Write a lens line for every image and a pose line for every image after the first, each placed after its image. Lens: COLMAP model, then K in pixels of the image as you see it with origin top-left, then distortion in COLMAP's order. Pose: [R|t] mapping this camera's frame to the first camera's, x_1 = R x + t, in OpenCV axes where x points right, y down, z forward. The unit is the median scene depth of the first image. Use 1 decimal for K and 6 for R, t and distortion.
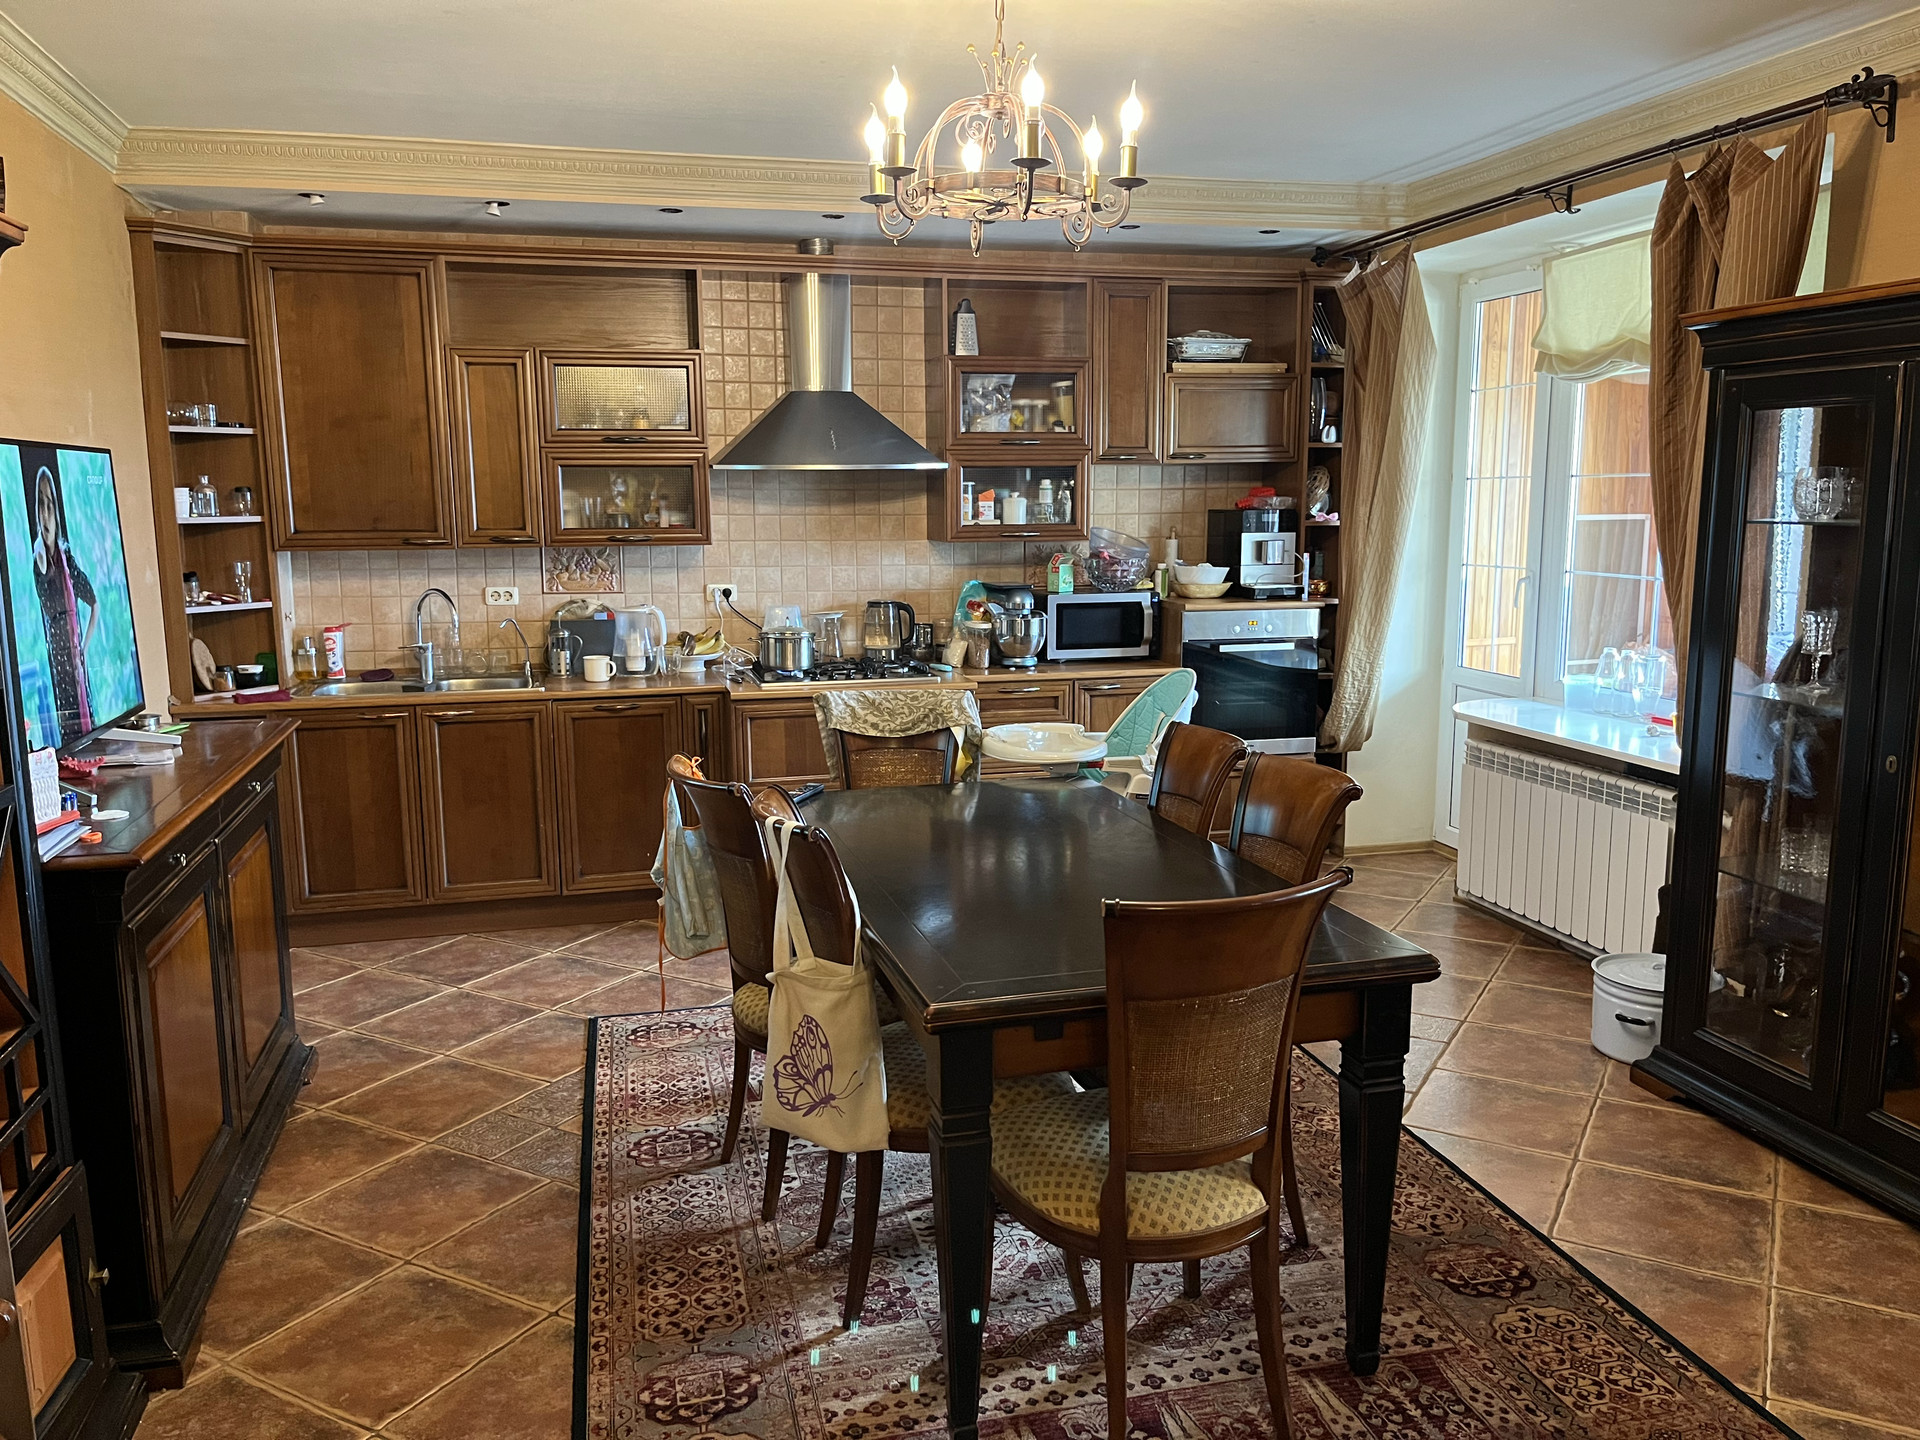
lens RADIAL K [[1453.5, 0, 958.5], [0, 1453.5, 723.7], [0, 0, 1]] dist [0.051956, -0.051561]
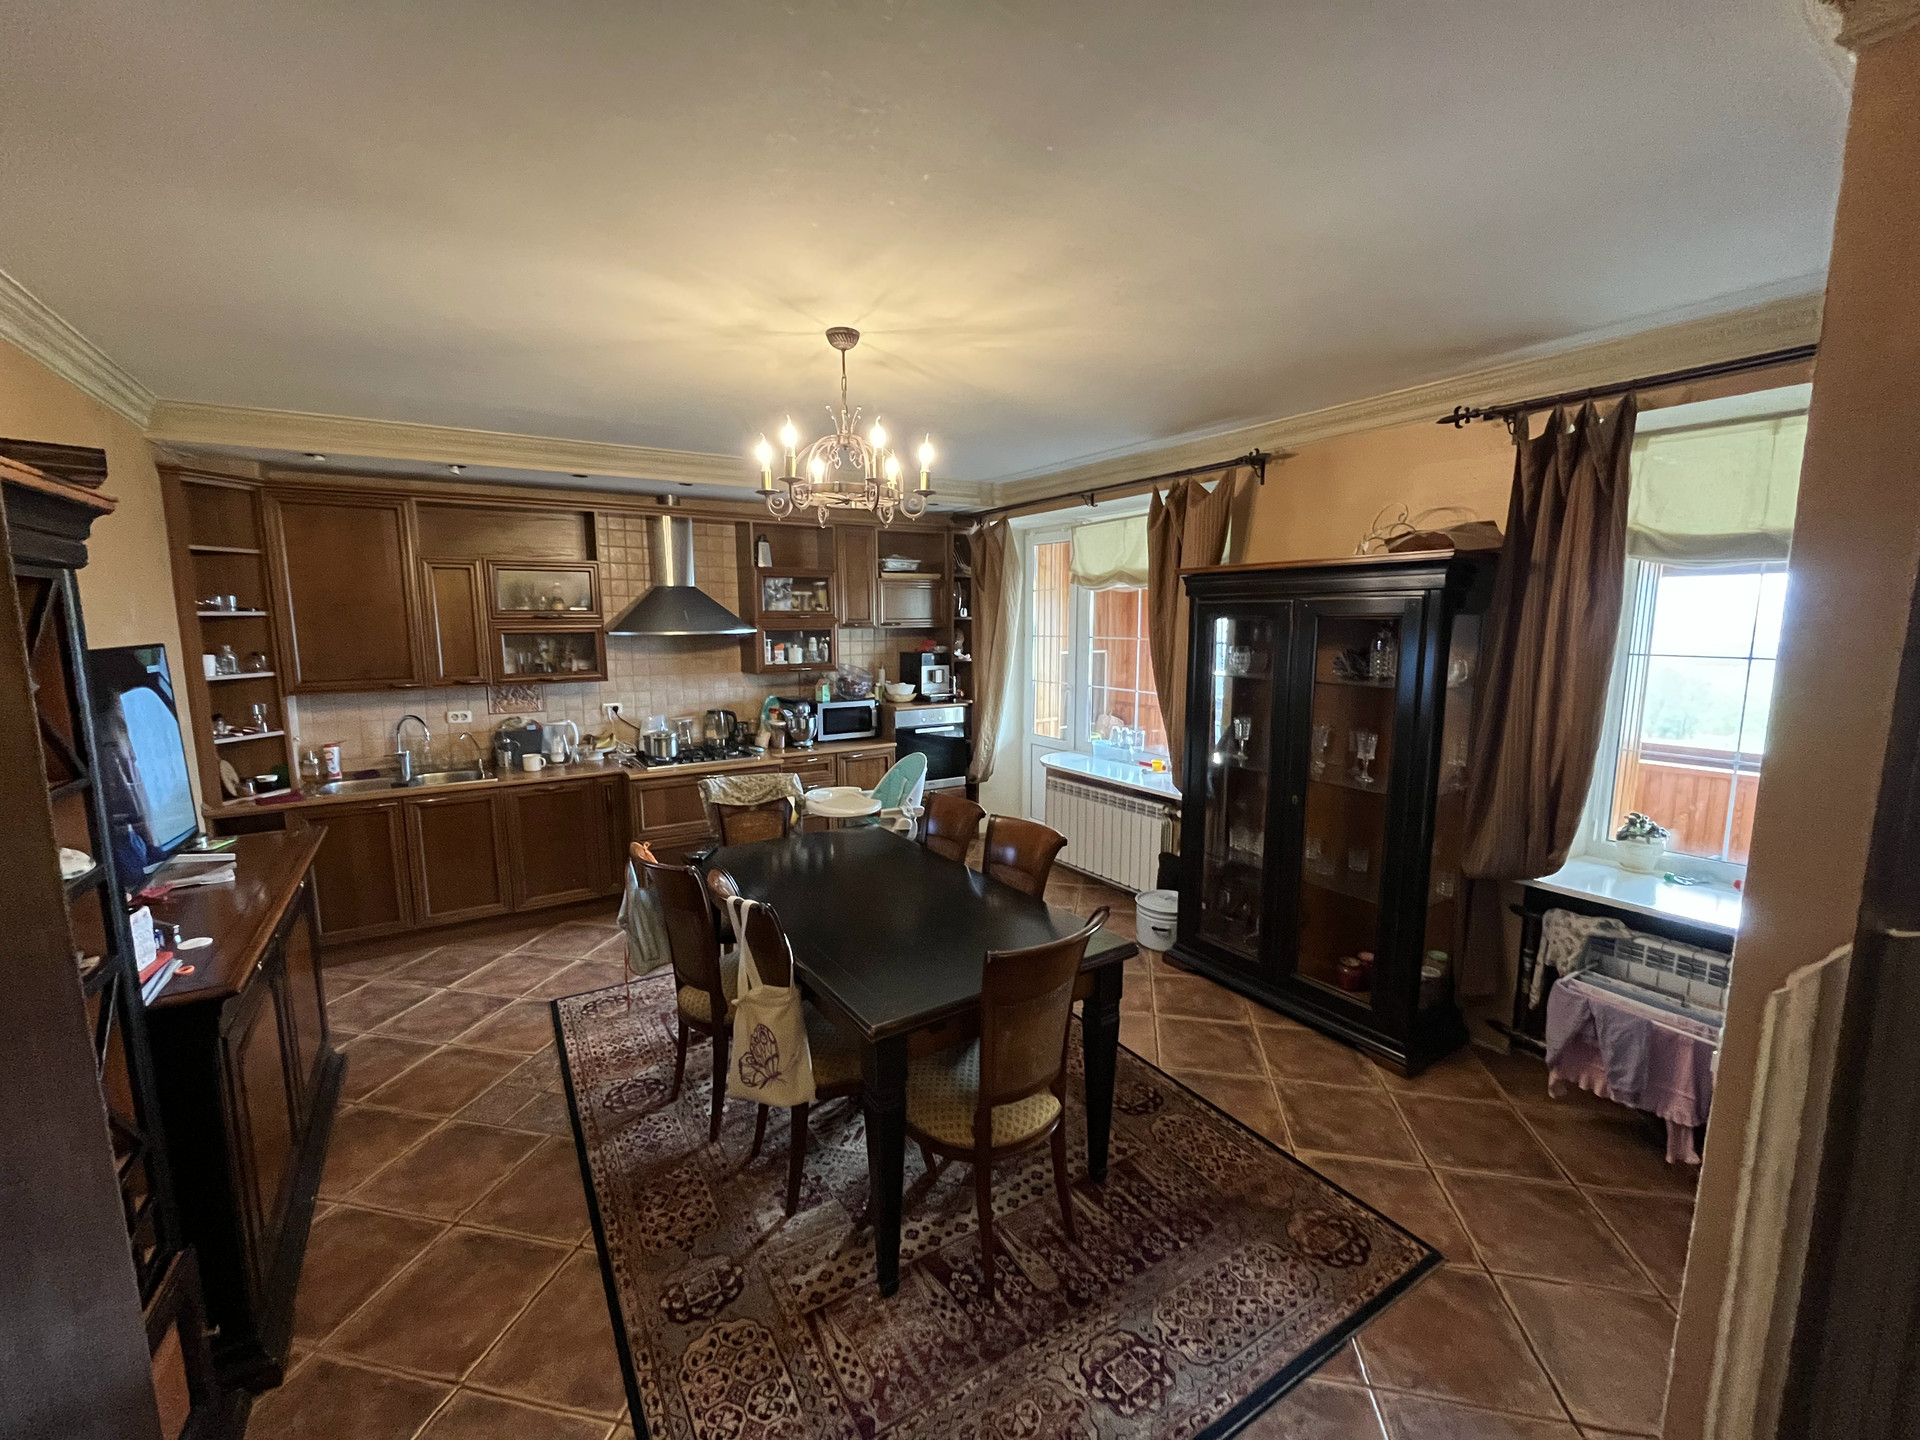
lens RADIAL K [[782.5, 0, 954.9], [0, 782.5, 725.1], [0, 0, 1]] dist [-0.001671, 0.000148]
pose [[0.952800, -0.038908, 0.301097, -0.085911], [0.046240, 0.998781, -0.017259, -0.053727], [-0.300058, 0.030367, 0.953437, 0.085195]]
